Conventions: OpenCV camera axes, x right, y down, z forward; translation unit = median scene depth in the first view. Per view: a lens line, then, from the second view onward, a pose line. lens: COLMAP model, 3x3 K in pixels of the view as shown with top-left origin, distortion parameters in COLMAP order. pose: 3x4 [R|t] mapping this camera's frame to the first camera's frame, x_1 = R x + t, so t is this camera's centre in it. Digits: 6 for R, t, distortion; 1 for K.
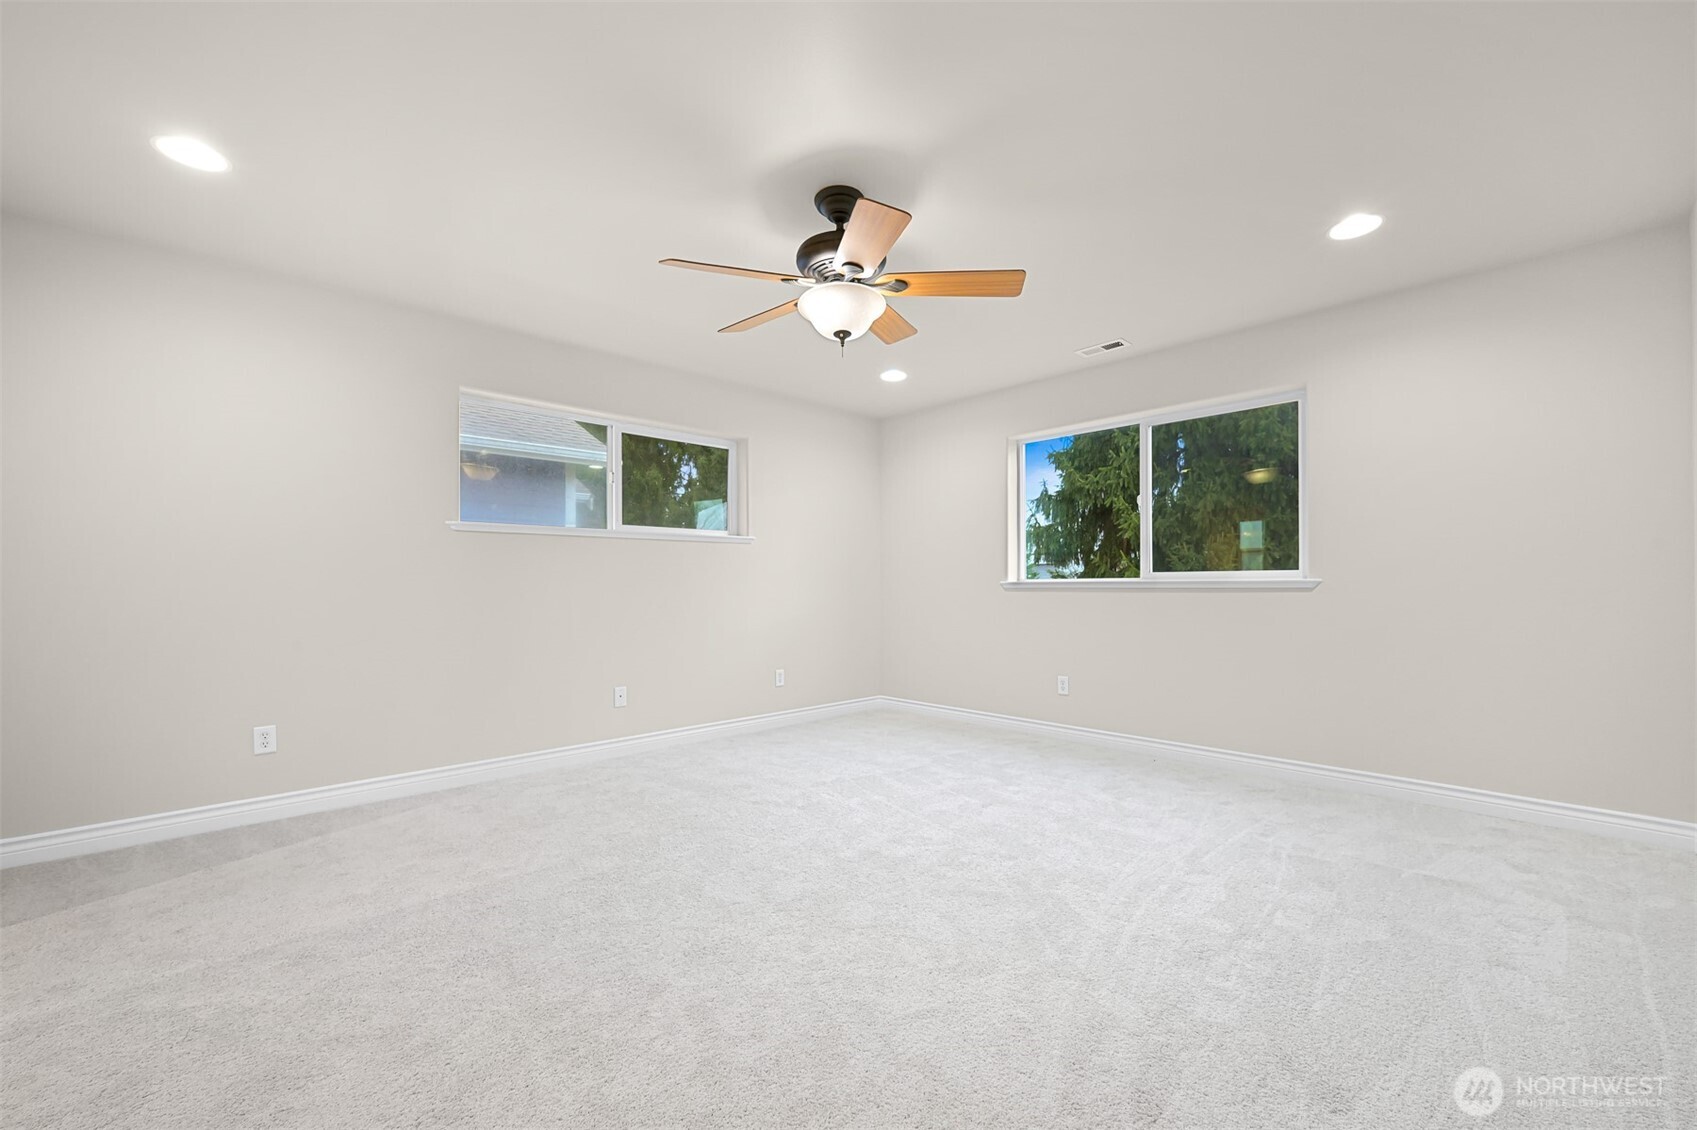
lens RADIAL K [[681.2, 0, 849.6], [0, 681.2, 581.6], [0, 0, 1]] dist [-0.000249, 0.000033]
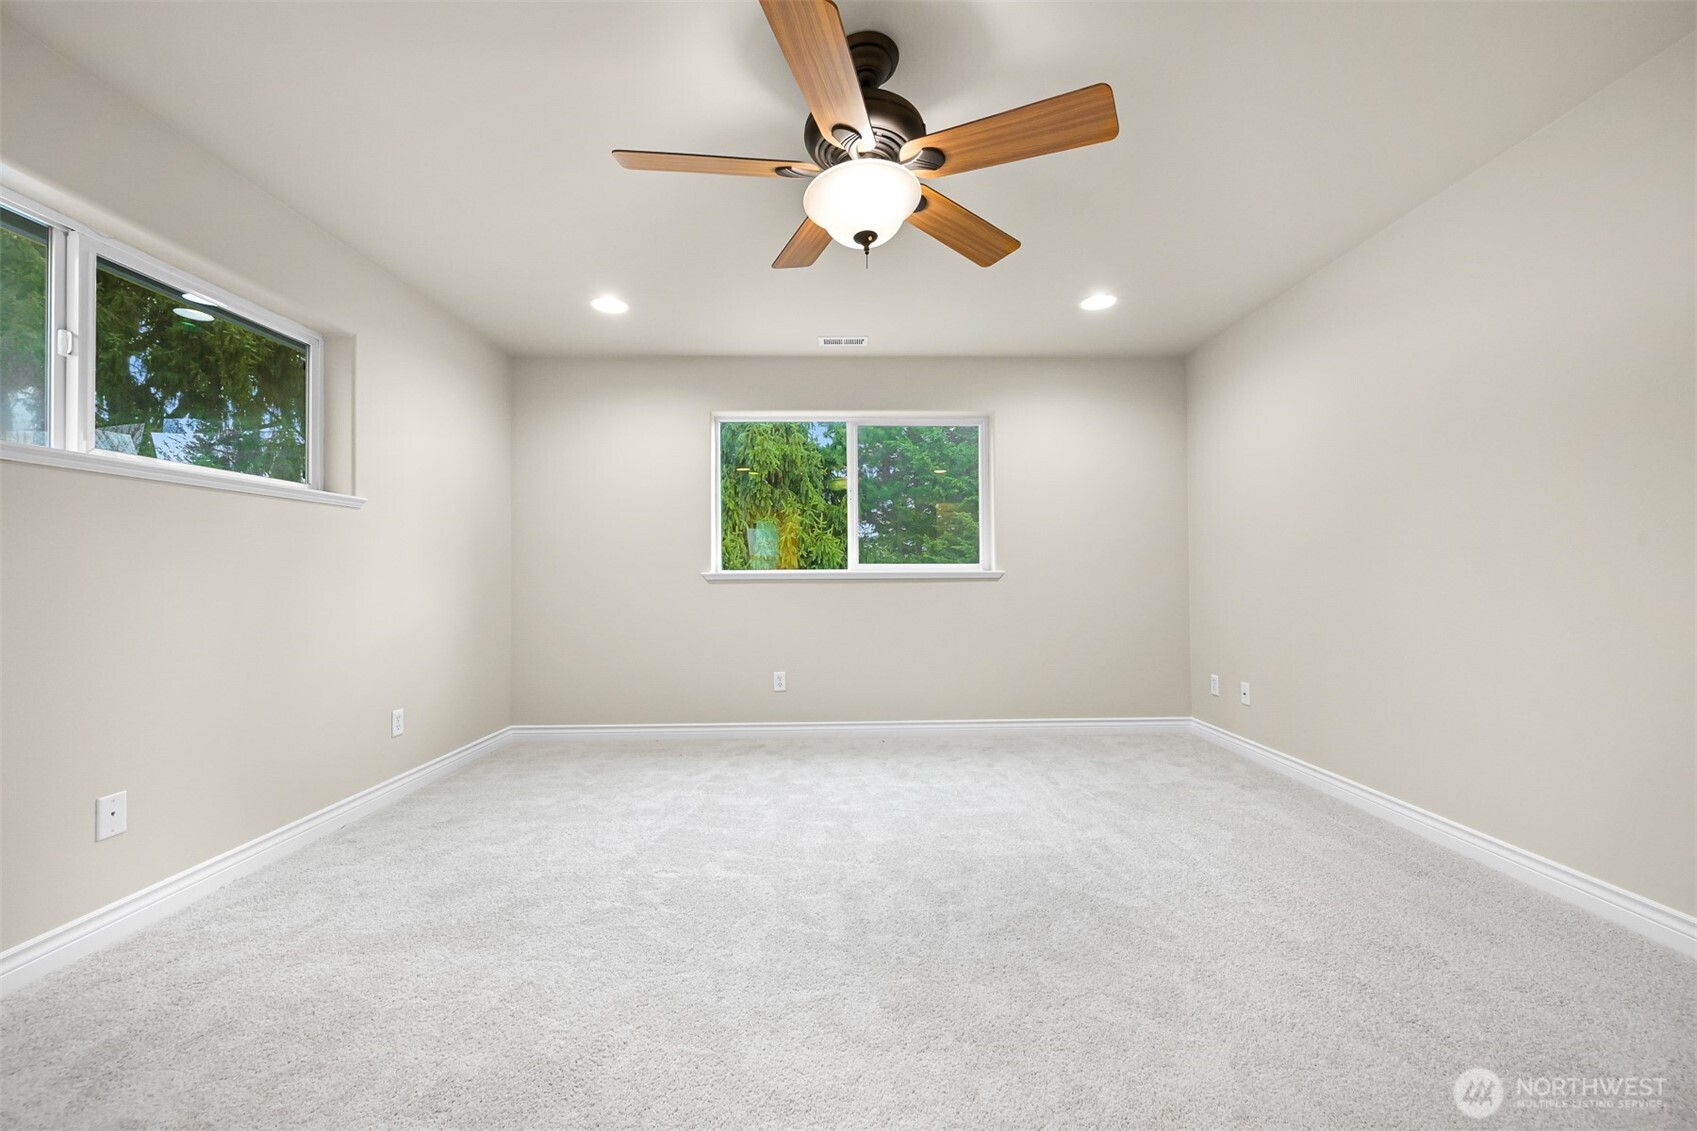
lens RADIAL K [[668.9, 0, 858.9], [0, 668.9, 570.7], [0, 0, 1]] dist [-0.000405, -0.000121]
pose [[0.669459, 0.006703, 0.742819, -0.379554], [-0.000896, 0.999966, -0.008216, 0.005607], [-0.742849, 0.004835, 0.669442, 0.353246]]
